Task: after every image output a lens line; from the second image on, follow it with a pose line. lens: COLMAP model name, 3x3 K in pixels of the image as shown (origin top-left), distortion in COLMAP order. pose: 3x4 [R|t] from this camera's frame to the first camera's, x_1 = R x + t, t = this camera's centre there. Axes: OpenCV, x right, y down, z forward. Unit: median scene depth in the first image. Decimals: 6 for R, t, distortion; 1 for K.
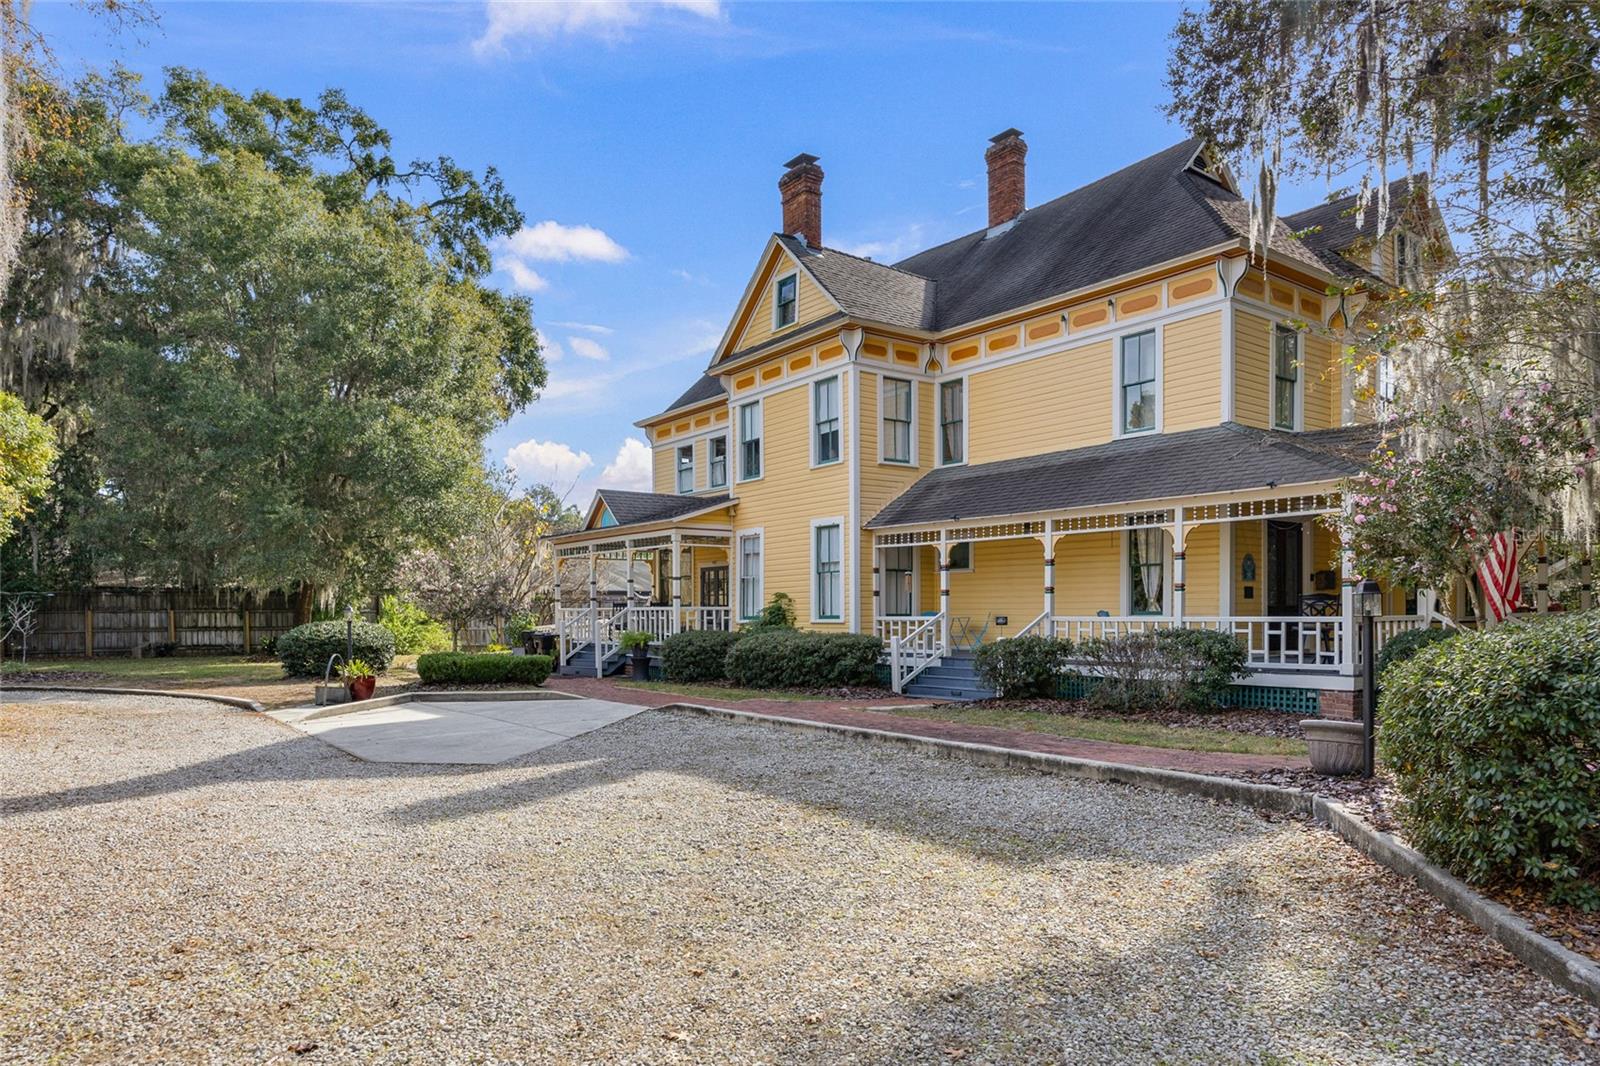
lens RADIAL K [[983.5, 0, 799.4], [0, 983.5, 581.5], [0, 0, 1]] dist [-0.002180, -0.000152]
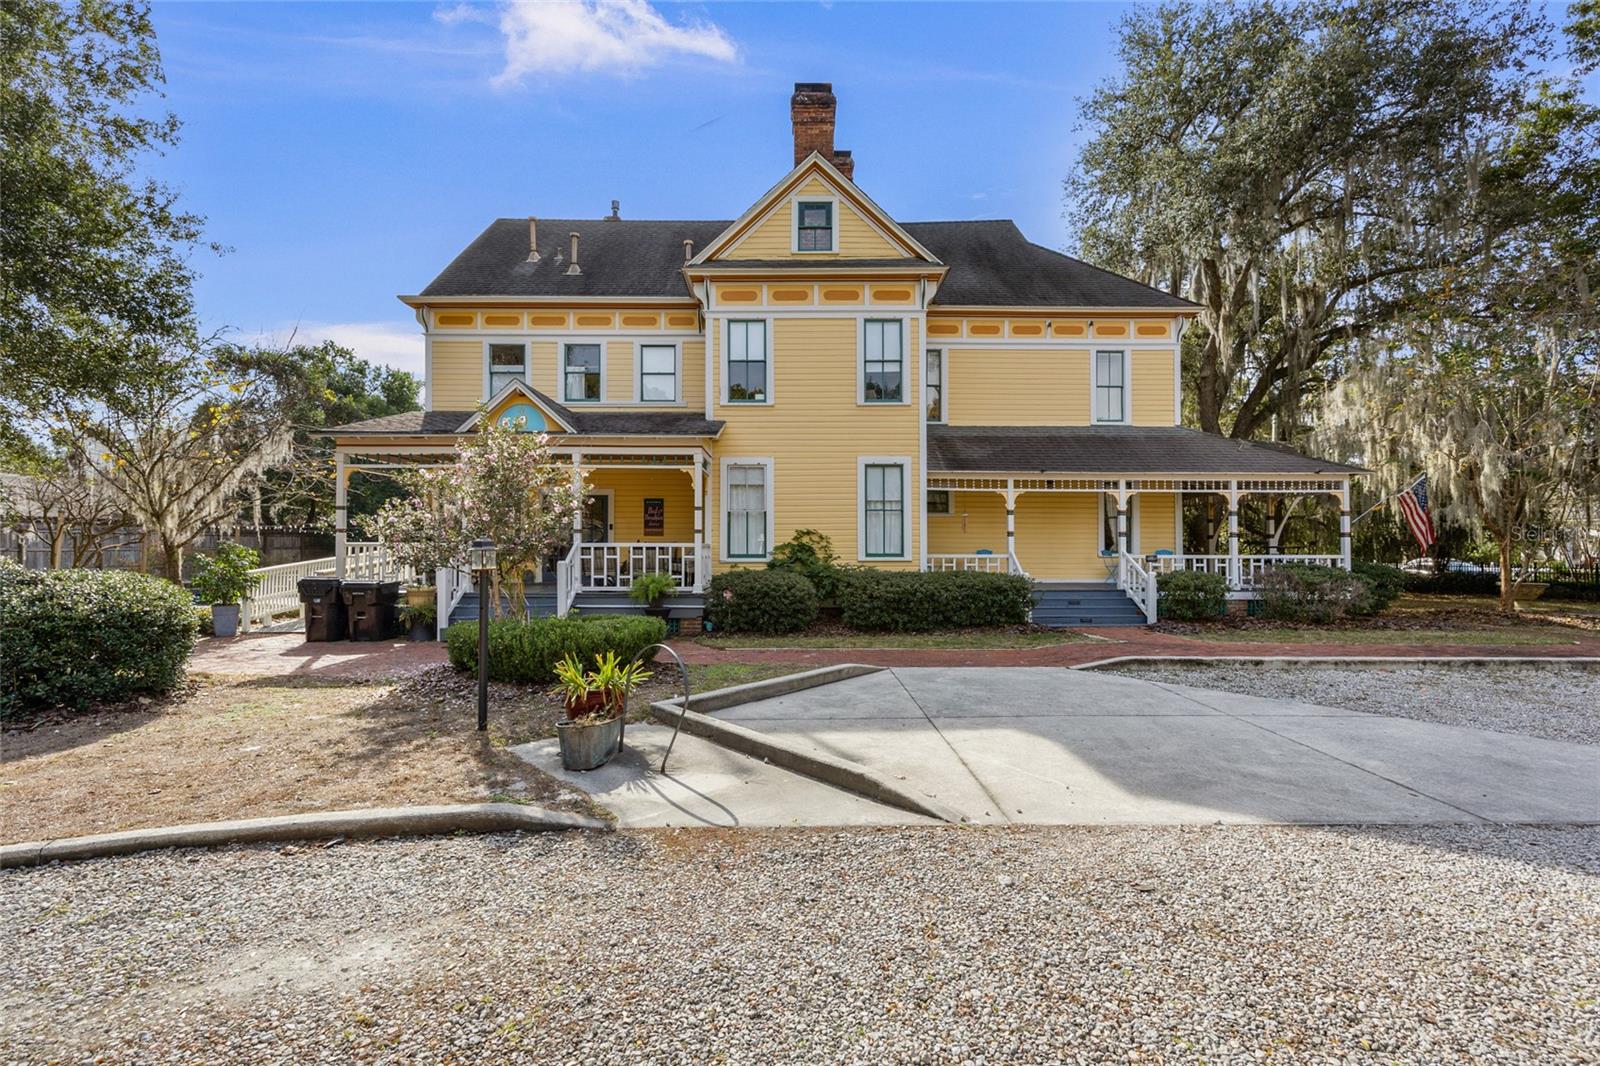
lens RADIAL K [[665.9, 0, 800.0], [0, 665.9, 533.0], [0, 0, 1]] dist [-0.001783, -0.000299]
pose [[0.616675, 0.028785, 0.786692, -0.564156], [-0.030006, 0.999465, -0.013049, 0.025126], [-0.786646, -0.015558, 0.617208, 0.653082]]
